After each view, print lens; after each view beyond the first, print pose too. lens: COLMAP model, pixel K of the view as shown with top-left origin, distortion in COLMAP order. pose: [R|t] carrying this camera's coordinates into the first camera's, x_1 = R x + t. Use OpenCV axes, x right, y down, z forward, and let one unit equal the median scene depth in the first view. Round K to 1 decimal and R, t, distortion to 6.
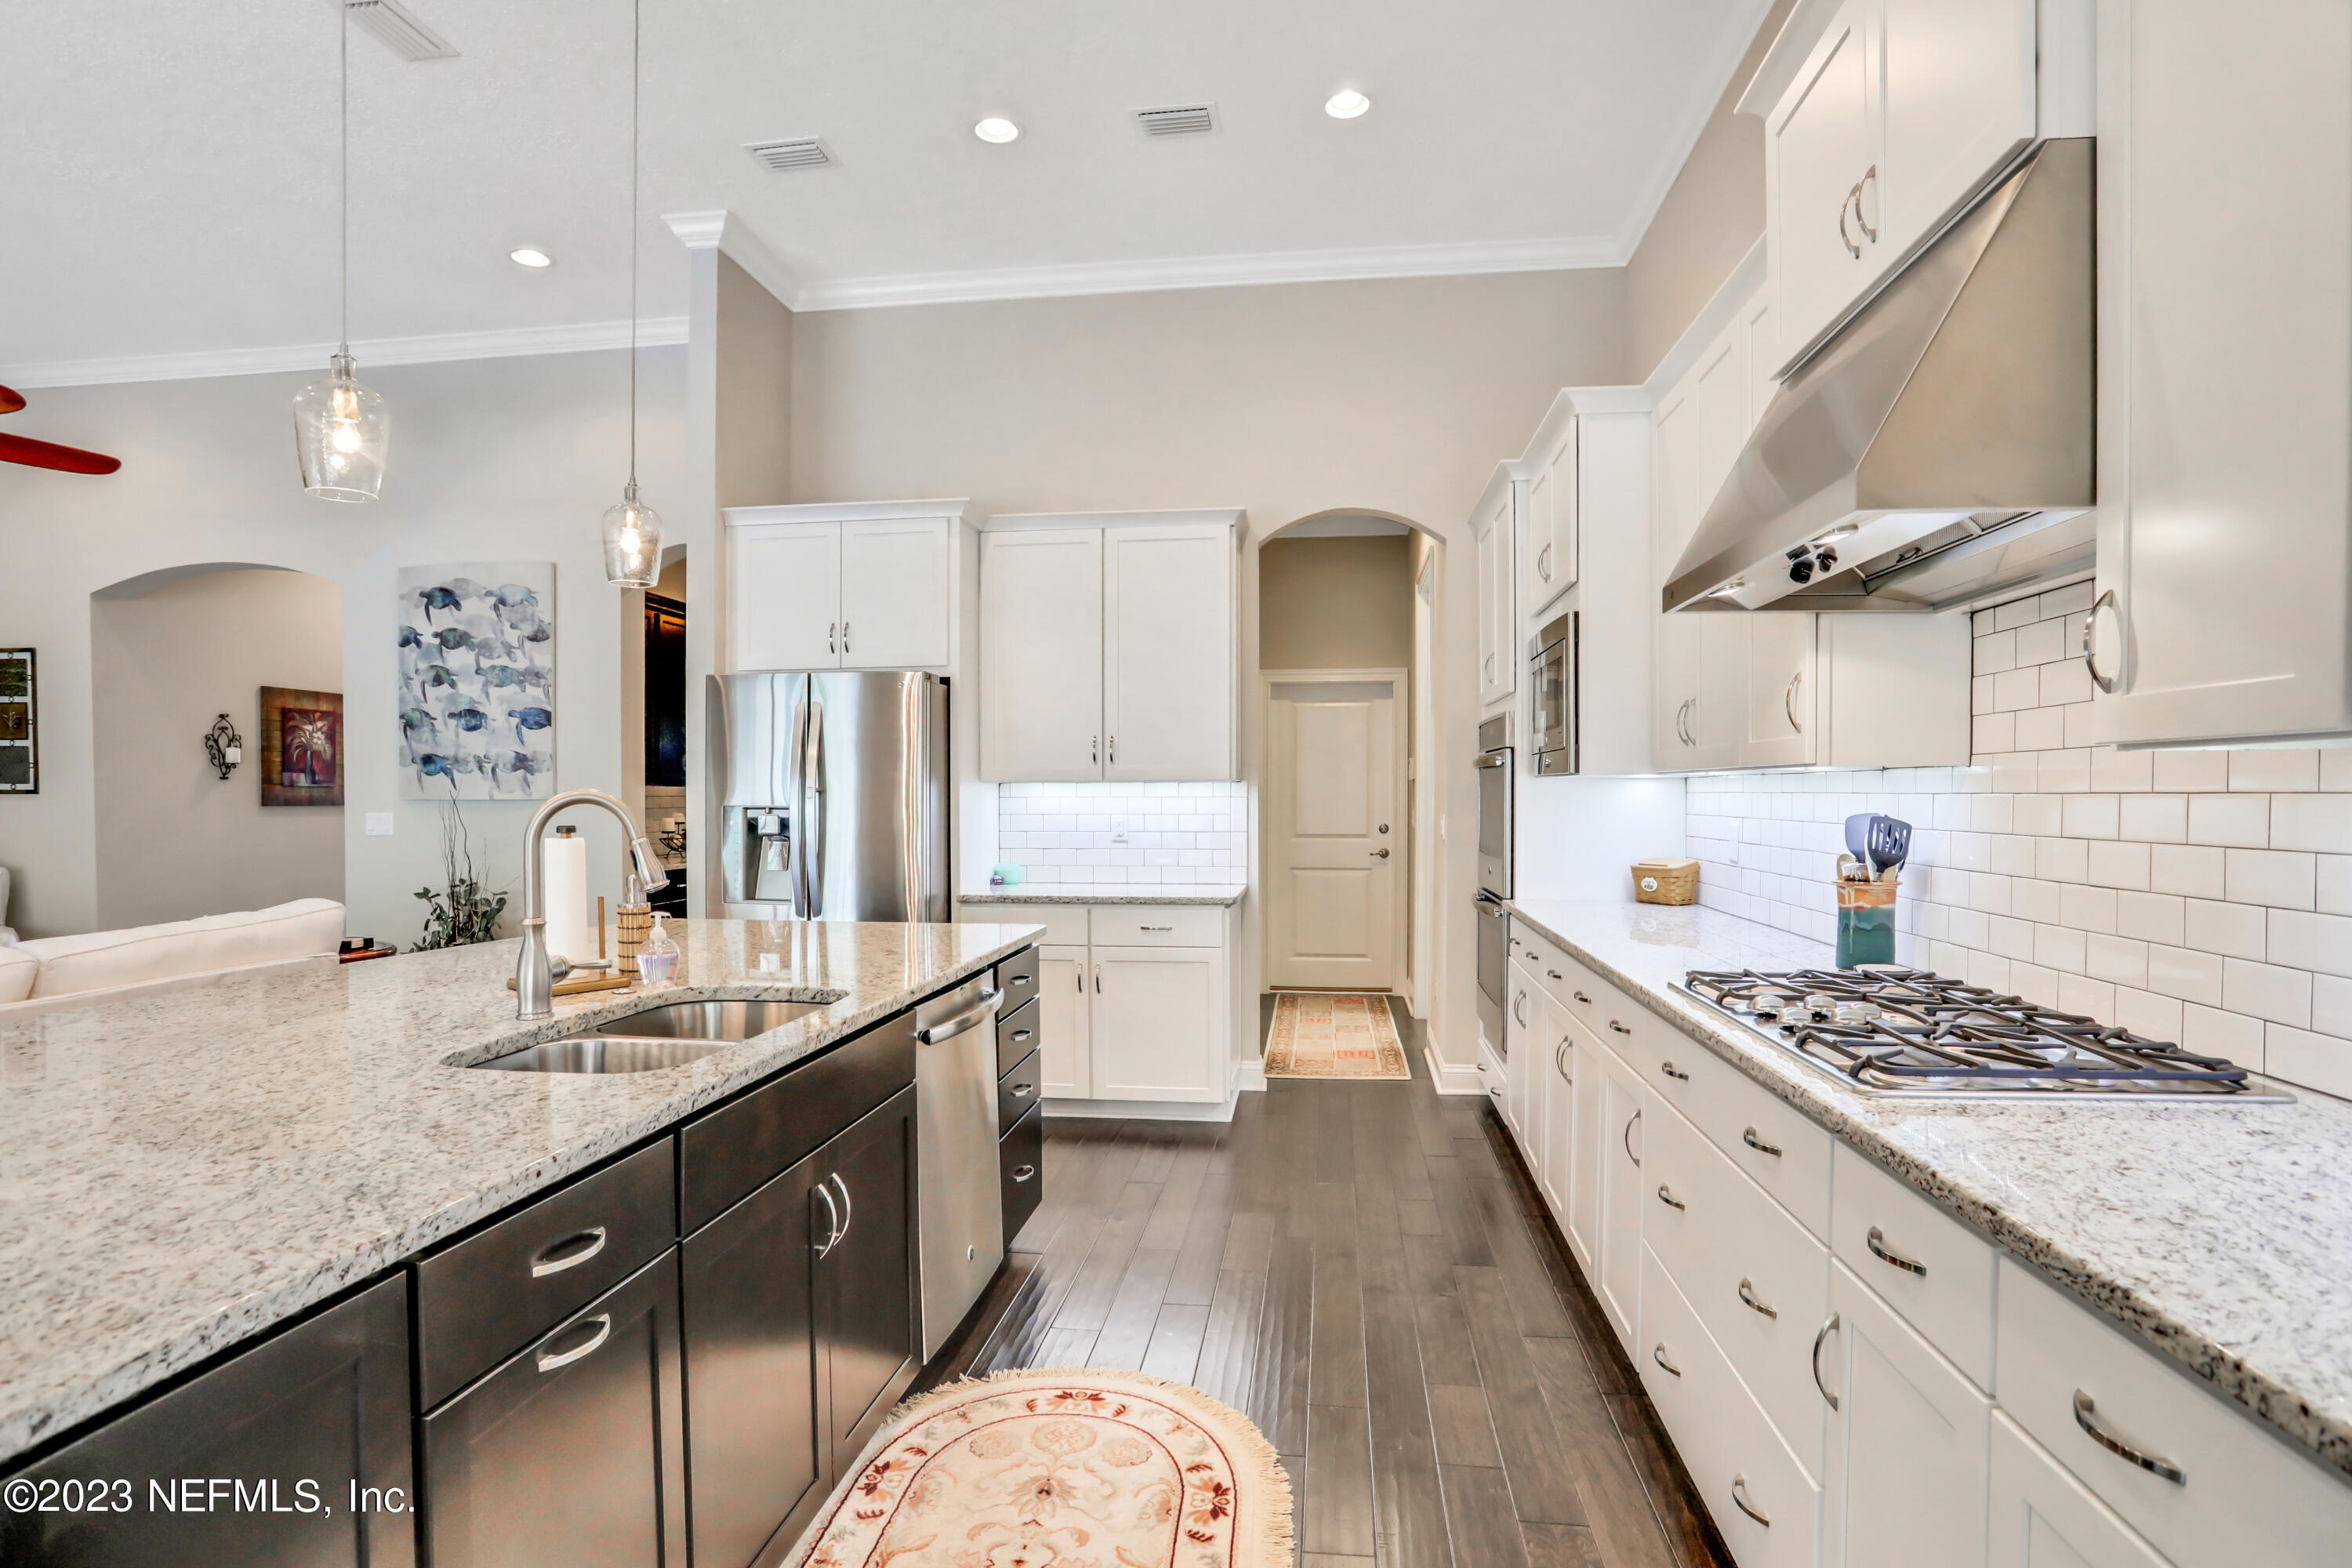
lens RADIAL K [[1198.3, 0, 1167.5], [0, 1198.3, 798.7], [0, 0, 1]] dist [-0.018288, 0.001575]
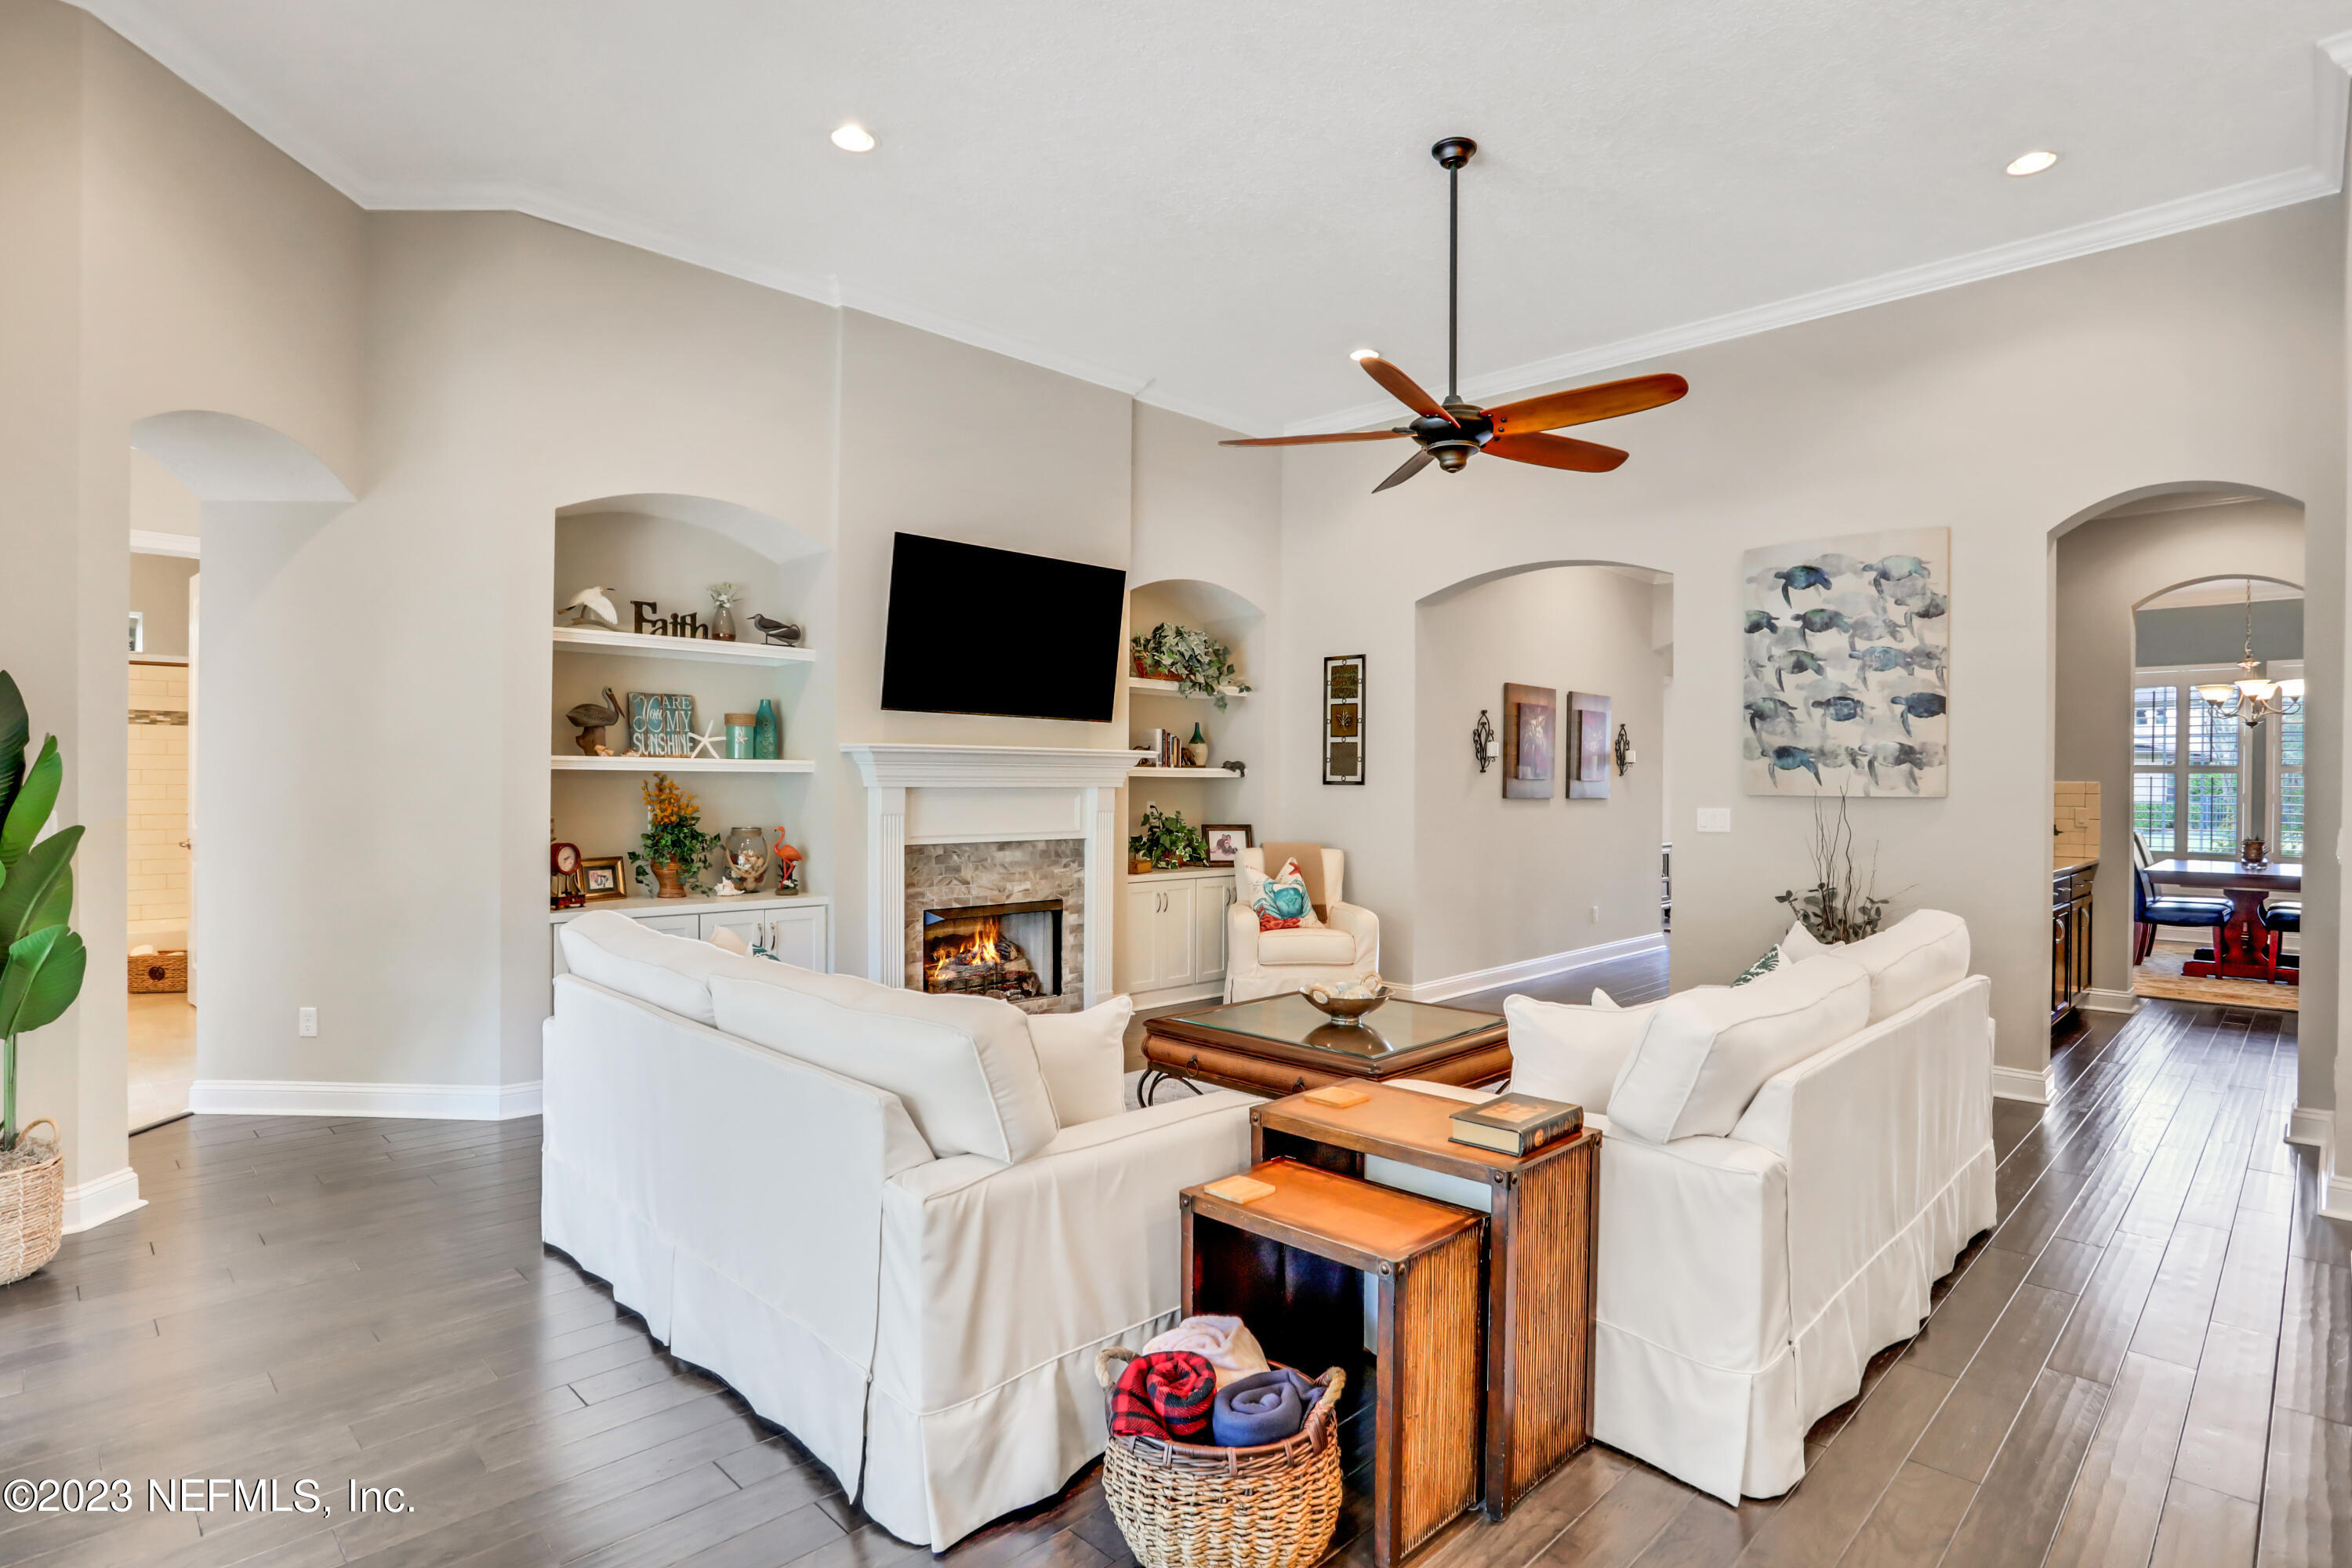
lens RADIAL K [[1244.1, 0, 1176.2], [0, 1244.1, 779.4], [0, 0, 1]] dist [-0.007116, 0.005810]
pose [[0.808939, 0.006932, -0.587852, -0.437025], [-0.011750, 0.999921, -0.004378, -0.002129], [0.587776, 0.010449, 0.808957, -0.063866]]
